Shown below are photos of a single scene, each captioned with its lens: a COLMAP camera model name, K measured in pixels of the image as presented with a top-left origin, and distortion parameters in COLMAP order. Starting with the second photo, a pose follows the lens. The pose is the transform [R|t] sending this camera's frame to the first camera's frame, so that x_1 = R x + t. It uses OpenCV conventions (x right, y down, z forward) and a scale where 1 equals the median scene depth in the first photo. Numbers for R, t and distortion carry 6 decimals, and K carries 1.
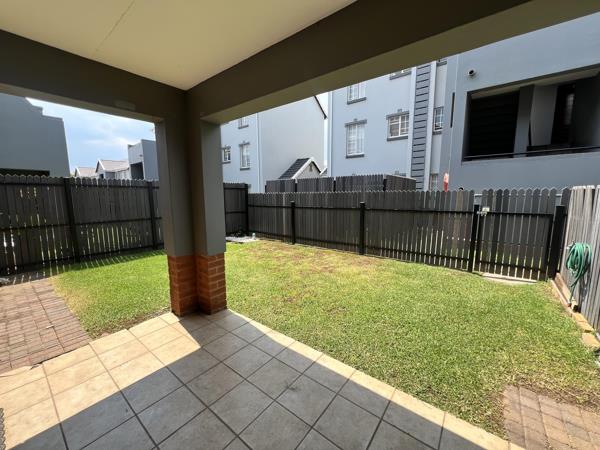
lens RADIAL K [[240.2, 0, 300.0], [0, 240.2, 225.0], [0, 0, 1]] dist [0.000353, 0.000008]
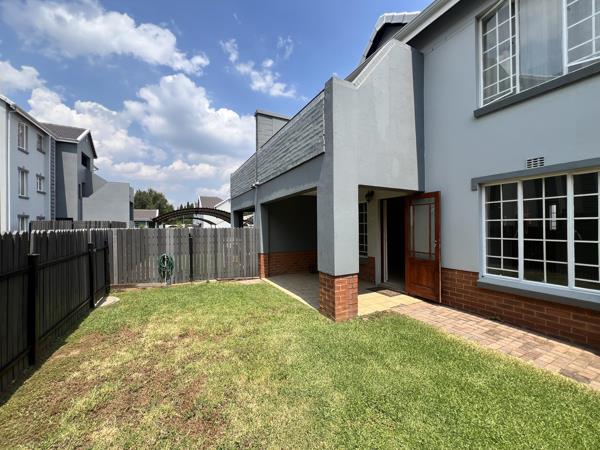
lens RADIAL K [[240.2, 0, 300.0], [0, 240.2, 225.0], [0, 0, 1]] dist [0.000353, 0.000008]
pose [[-0.918594, 0.009153, 0.395096, -0.594841], [0.057169, 0.992294, 0.109929, -0.244226], [-0.391045, 0.123567, -0.912039, 1.768656]]
